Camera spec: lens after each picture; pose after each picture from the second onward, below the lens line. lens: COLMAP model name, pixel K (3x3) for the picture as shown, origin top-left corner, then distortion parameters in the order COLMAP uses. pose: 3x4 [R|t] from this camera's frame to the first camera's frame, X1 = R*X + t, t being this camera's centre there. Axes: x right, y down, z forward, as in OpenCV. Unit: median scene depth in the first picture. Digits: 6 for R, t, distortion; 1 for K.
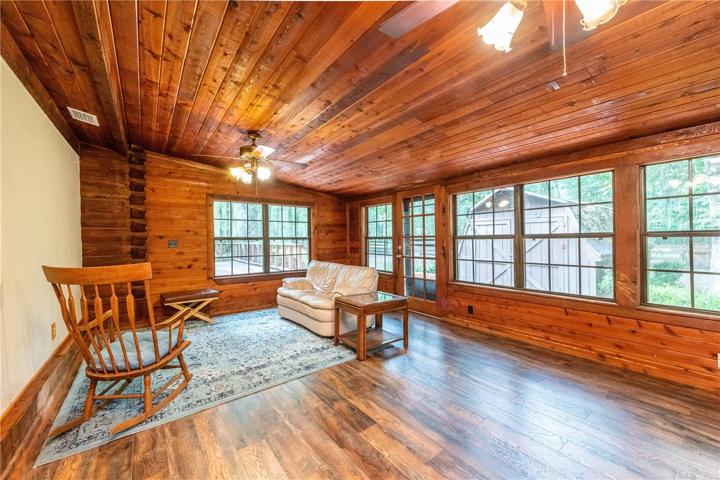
lens RADIAL K [[285.9, 0, 360.1], [0, 285.9, 238.2], [0, 0, 1]] dist [0.016439, -0.000411]
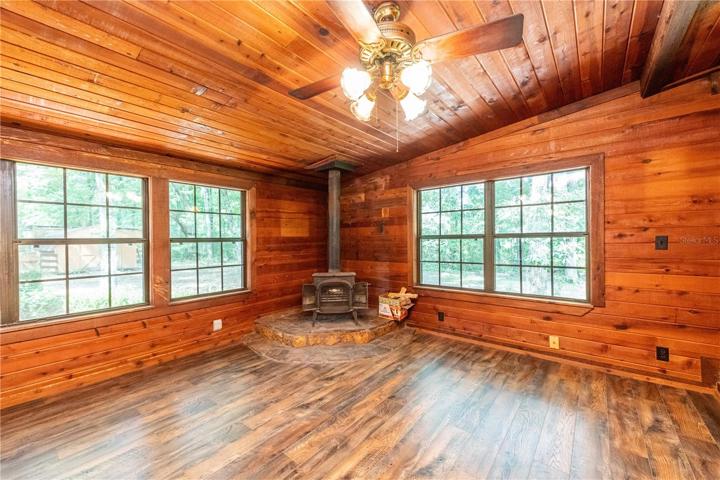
lens RADIAL K [[285.9, 0, 359.7], [0, 285.9, 242.2], [0, 0, 1]] dist [0.016439, -0.000411]
pose [[-0.215387, 0.005908, 0.976511, -0.299783], [0.009122, 0.999950, -0.004038, 0.005463], [-0.976486, 0.008038, -0.215431, 0.479977]]
